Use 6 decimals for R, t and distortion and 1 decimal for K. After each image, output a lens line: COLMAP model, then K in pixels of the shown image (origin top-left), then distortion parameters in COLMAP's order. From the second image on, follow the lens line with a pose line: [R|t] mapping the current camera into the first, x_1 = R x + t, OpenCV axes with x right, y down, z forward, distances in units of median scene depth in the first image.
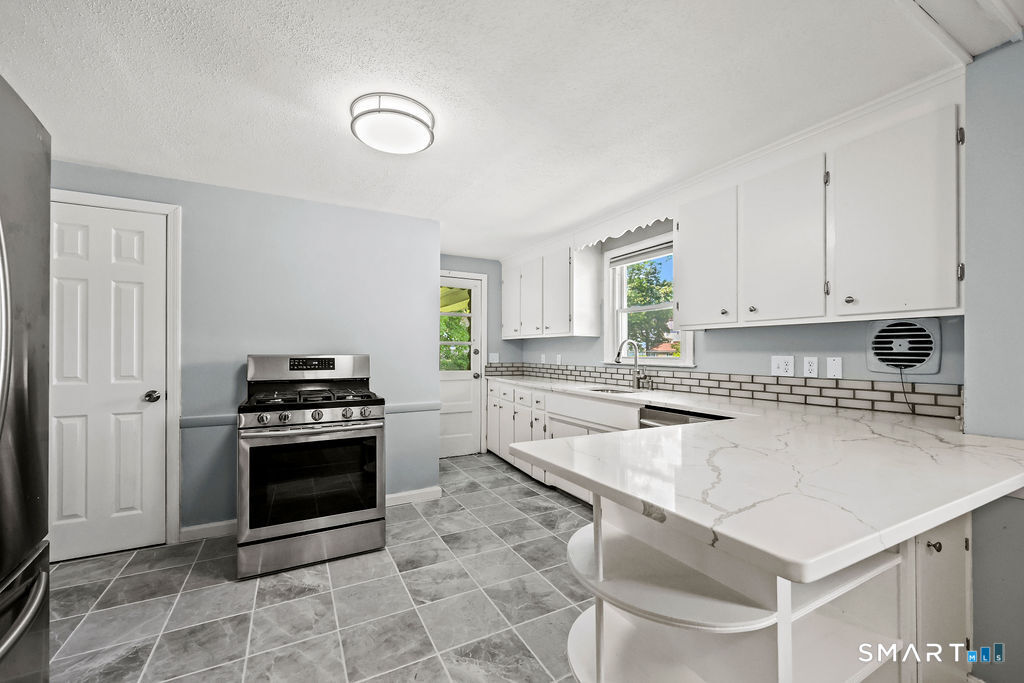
lens RADIAL K [[413.9, 0, 509.7], [0, 413.9, 349.9], [0, 0, 1]] dist [-0.000057, 0.000080]
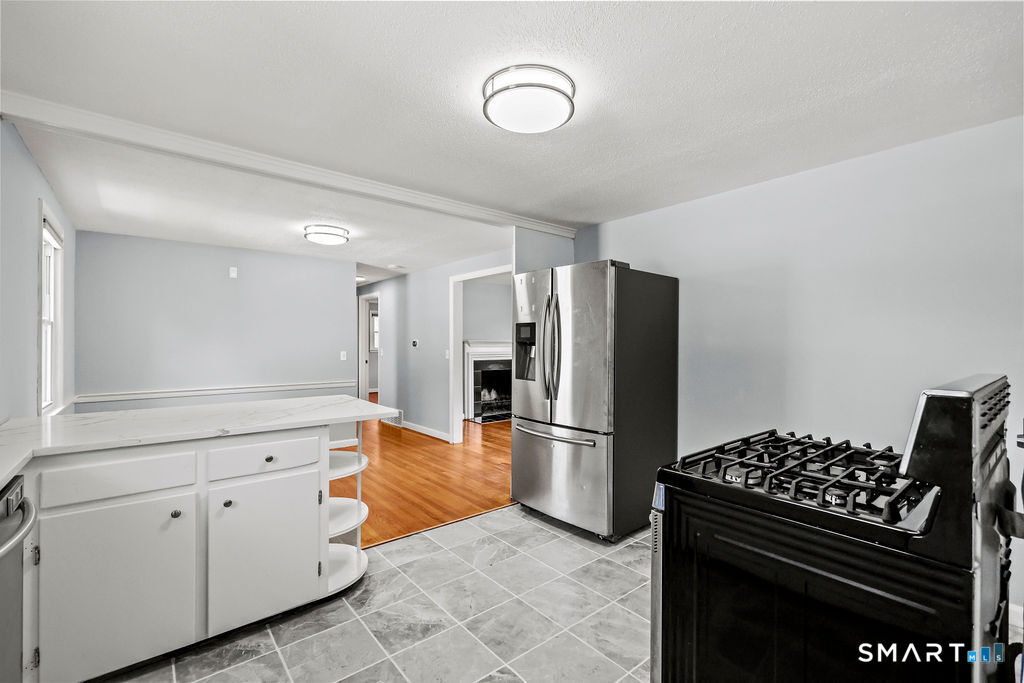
lens RADIAL K [[448.0, 0, 512.0], [0, 448.0, 341.5], [0, 0, 1]] dist [-0.000850, -0.000096]
pose [[-0.979903, -0.004516, -0.199425, -0.038987], [-0.002636, 0.999950, -0.009688, -0.014714], [0.199458, -0.008967, -0.979865, 1.315500]]
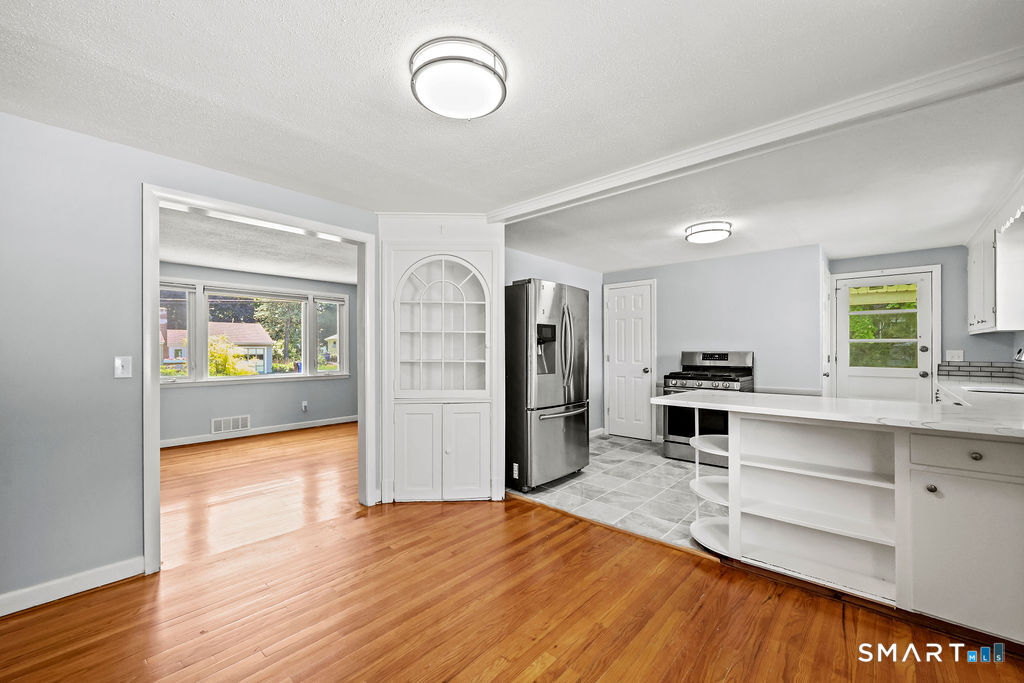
lens RADIAL K [[413.9, 0, 514.2], [0, 413.9, 345.3], [0, 0, 1]] dist [0.002308, 0.000028]
pose [[0.347036, -0.012611, -0.937767, 0.831871], [0.006869, 0.999917, -0.010905, 0.000251], [0.937827, -0.002657, 0.347093, -0.352835]]
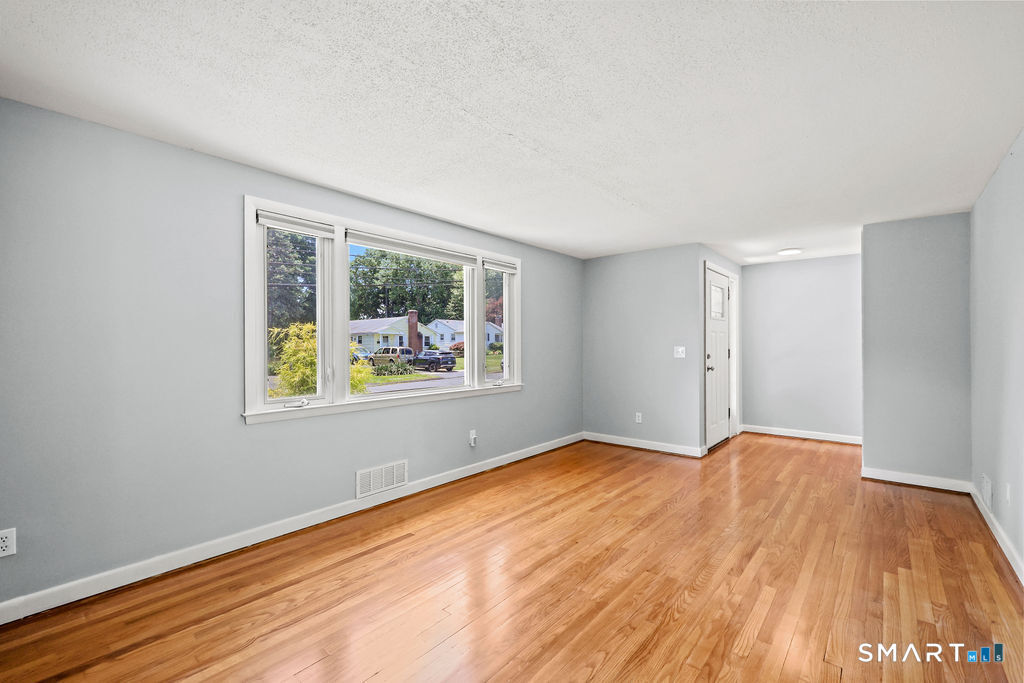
lens RADIAL K [[448.0, 0, 515.3], [0, 448.0, 345.4], [0, 0, 1]] dist [0.001591, 0.000293]
pose [[0.379050, -0.002935, -0.925371, -0.268659], [0.009233, 0.999957, 0.000611, -0.009636], [0.925330, -0.008776, 0.379061, -1.076963]]
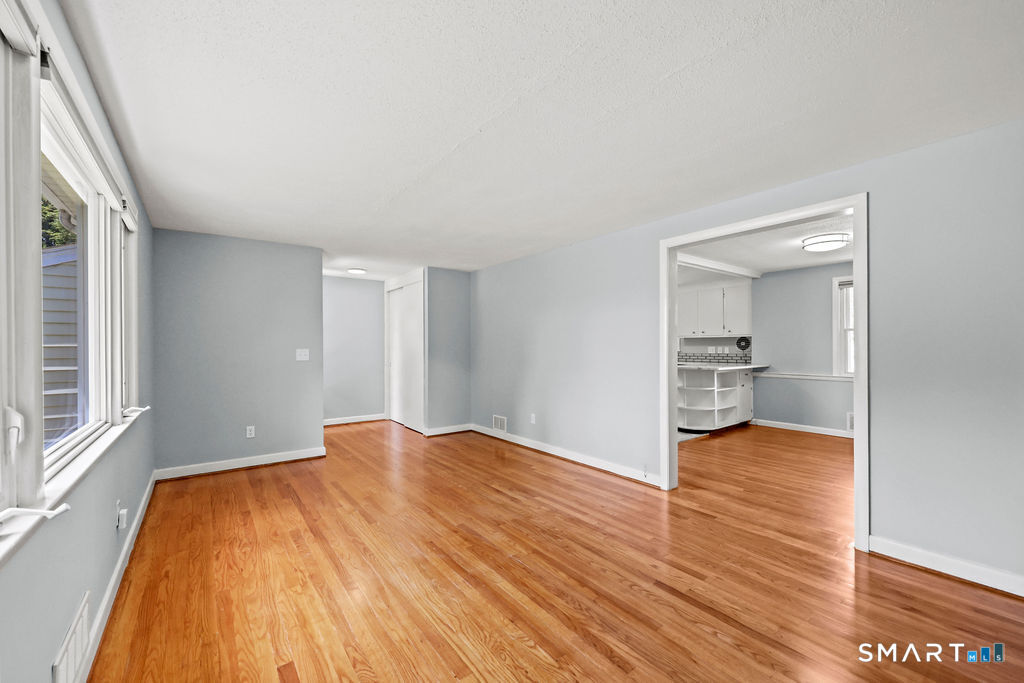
lens RADIAL K [[413.9, 0, 514.2], [0, 413.9, 345.3], [0, 0, 1]] dist [0.002308, 0.000028]
pose [[0.986598, -0.005996, 0.163062, -1.086644], [0.005648, 0.999981, 0.002600, -0.011937], [-0.163075, -0.001644, 0.986612, -1.511927]]
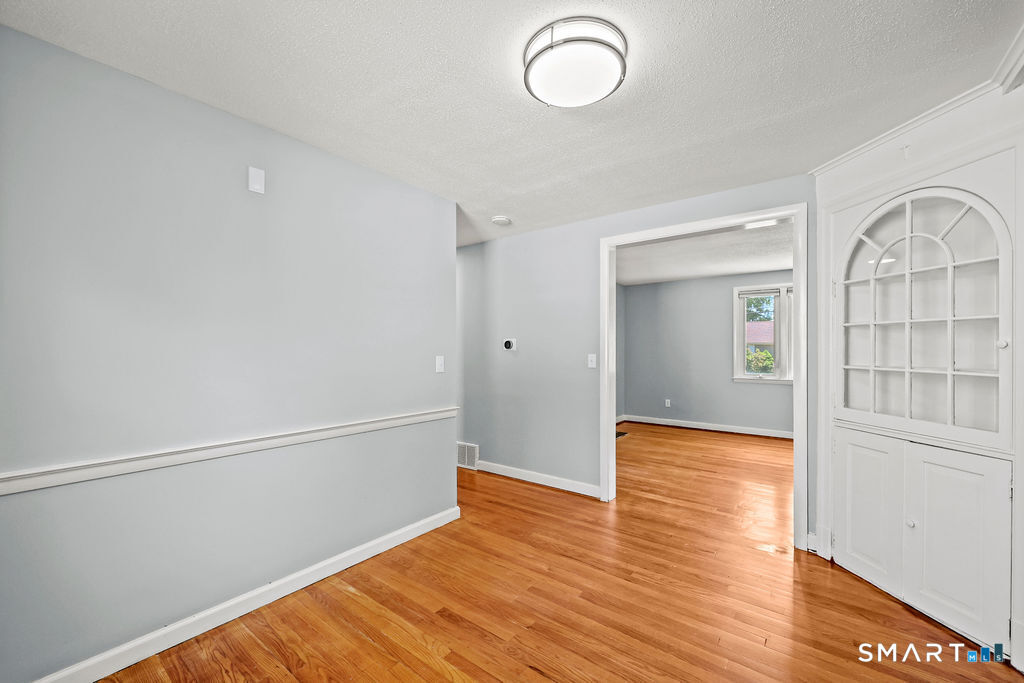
lens RADIAL K [[413.9, 0, 514.2], [0, 413.9, 345.3], [0, 0, 1]] dist [0.002308, 0.000028]
pose [[-0.909767, -0.007501, -0.415051, 0.557634], [-0.002018, 0.999905, -0.013648, -0.001505], [0.415114, -0.011579, -0.909696, 0.246712]]
